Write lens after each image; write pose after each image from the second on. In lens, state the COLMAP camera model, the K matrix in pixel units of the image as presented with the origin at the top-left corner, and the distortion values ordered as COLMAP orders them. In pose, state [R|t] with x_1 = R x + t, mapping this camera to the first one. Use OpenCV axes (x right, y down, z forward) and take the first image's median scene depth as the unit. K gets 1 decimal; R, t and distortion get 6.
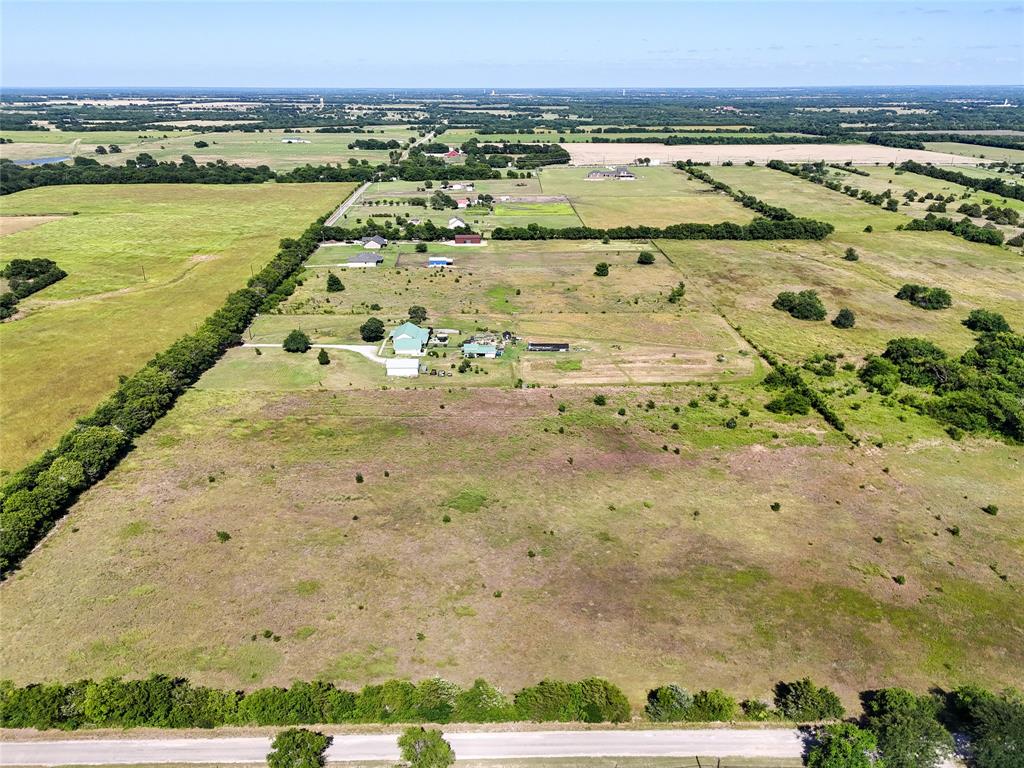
lens RADIAL K [[756.7, 0, 515.2], [0, 756.7, 376.0], [0, 0, 1]] dist [0.066946, -0.061700]
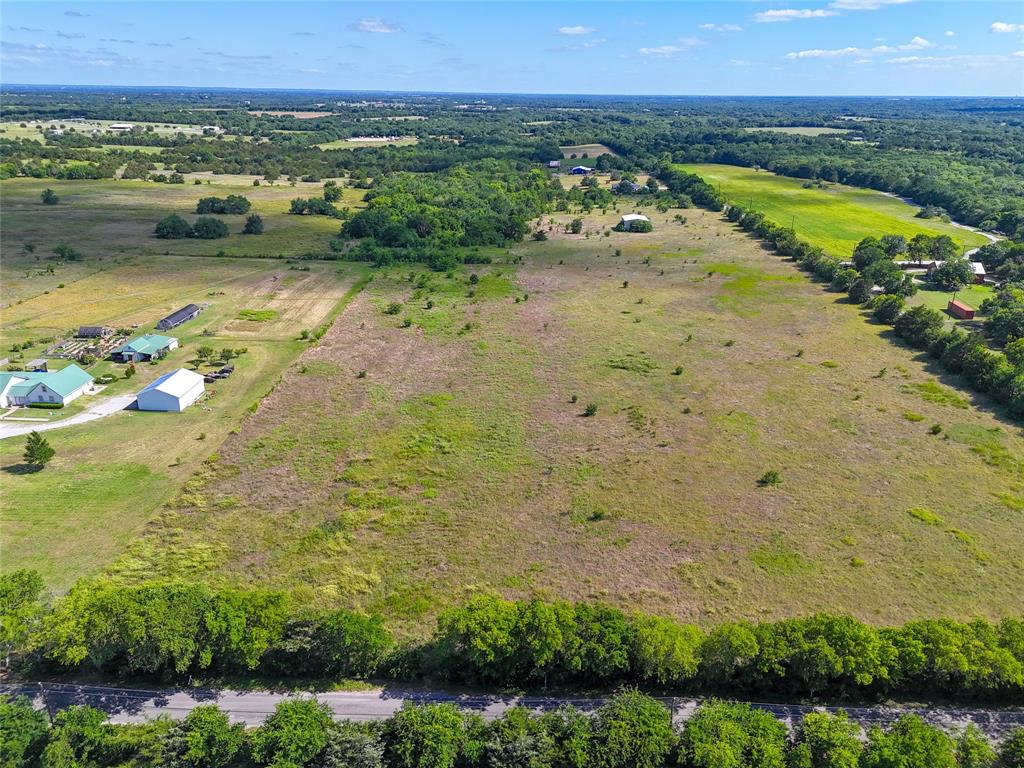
lens RADIAL K [[756.7, 0, 515.2], [0, 756.7, 376.0], [0, 0, 1]] dist [0.066946, -0.061700]
pose [[0.064634, -0.348486, 0.935083, -0.568321], [0.346855, 0.886463, 0.306392, -0.092895], [-0.935689, 0.304534, 0.178169, 0.599088]]
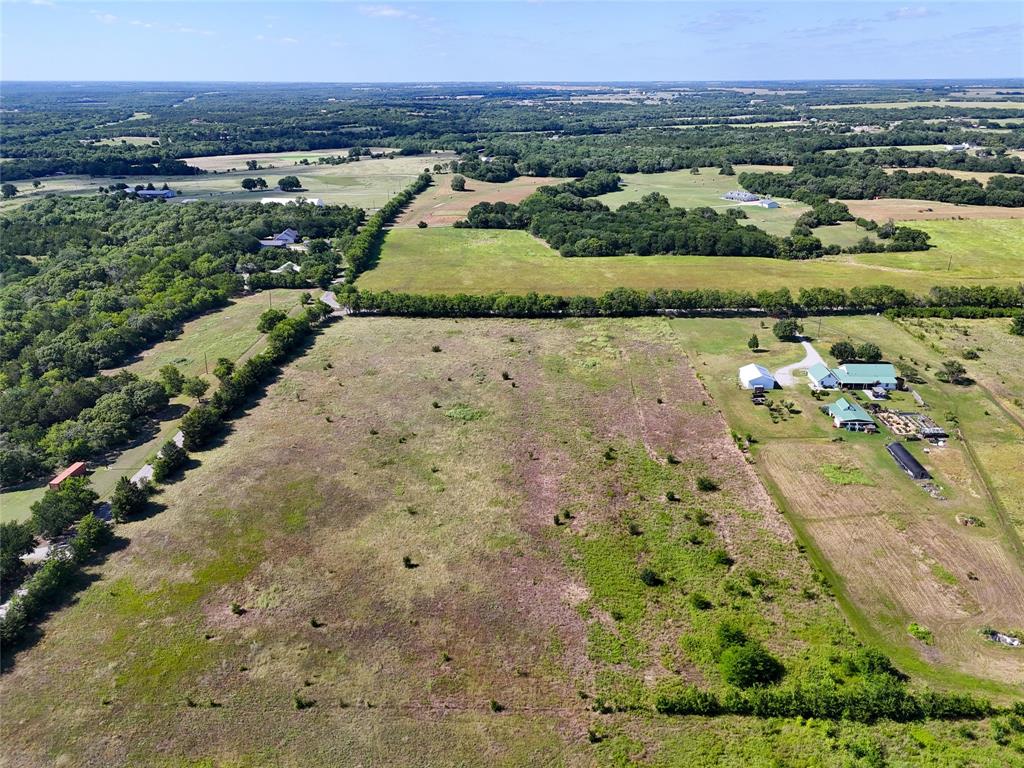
lens RADIAL K [[756.7, 0, 515.2], [0, 756.7, 376.0], [0, 0, 1]] dist [0.066946, -0.061700]
pose [[-0.049308, 0.366406, -0.929148, 0.627428], [-0.353282, 0.863742, 0.359362, -0.211637], [0.934217, 0.345970, 0.086855, 0.583252]]
